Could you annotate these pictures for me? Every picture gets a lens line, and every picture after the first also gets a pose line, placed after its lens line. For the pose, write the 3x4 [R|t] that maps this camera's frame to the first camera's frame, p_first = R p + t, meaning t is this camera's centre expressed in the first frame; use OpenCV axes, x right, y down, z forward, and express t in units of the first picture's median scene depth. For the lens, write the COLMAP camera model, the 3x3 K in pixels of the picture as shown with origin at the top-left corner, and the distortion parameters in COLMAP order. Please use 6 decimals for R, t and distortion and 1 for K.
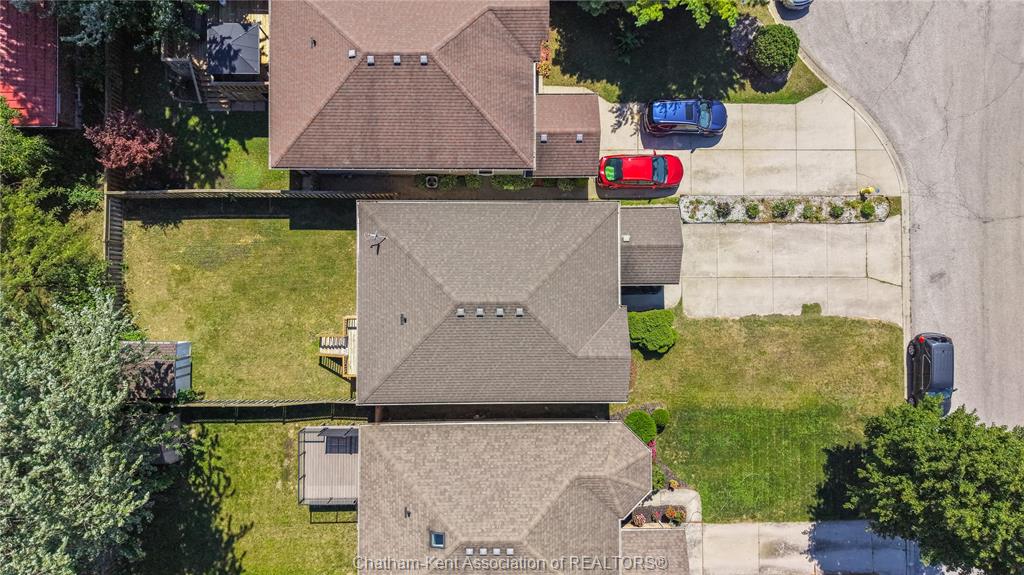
lens RADIAL K [[686.4, 0, 512.0], [0, 686.4, 287.5], [0, 0, 1]] dist [0.021795, -0.024586]
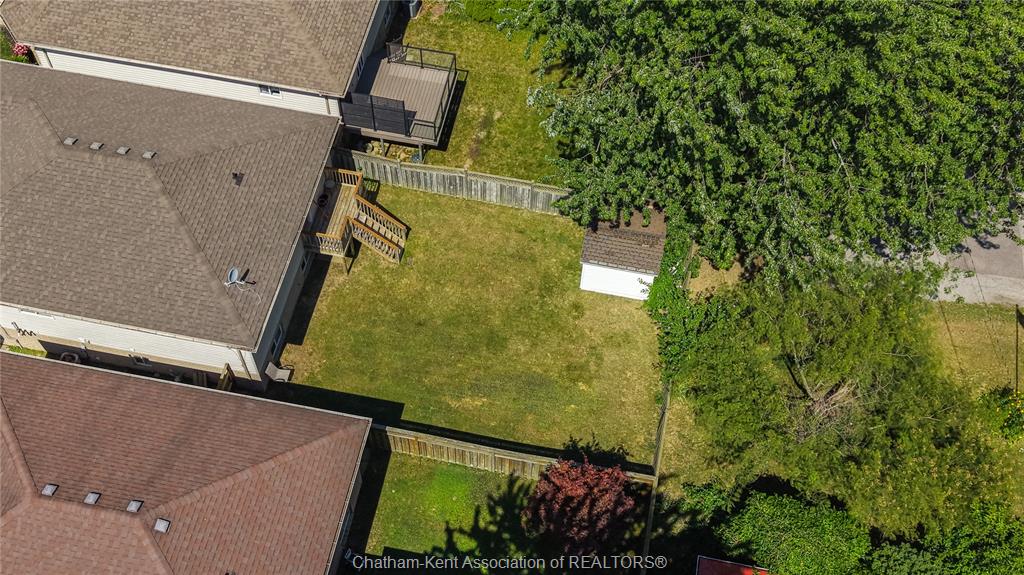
lens RADIAL K [[1088.8, 0, 512.0], [0, 1088.8, 287.5], [0, 0, 1]] dist [0.000507, -0.002337]
pose [[-0.979264, -0.193211, 0.060921, -0.456269], [0.194998, -0.817415, 0.542042, -0.520329], [-0.054931, 0.542681, 0.838141, 0.077830]]
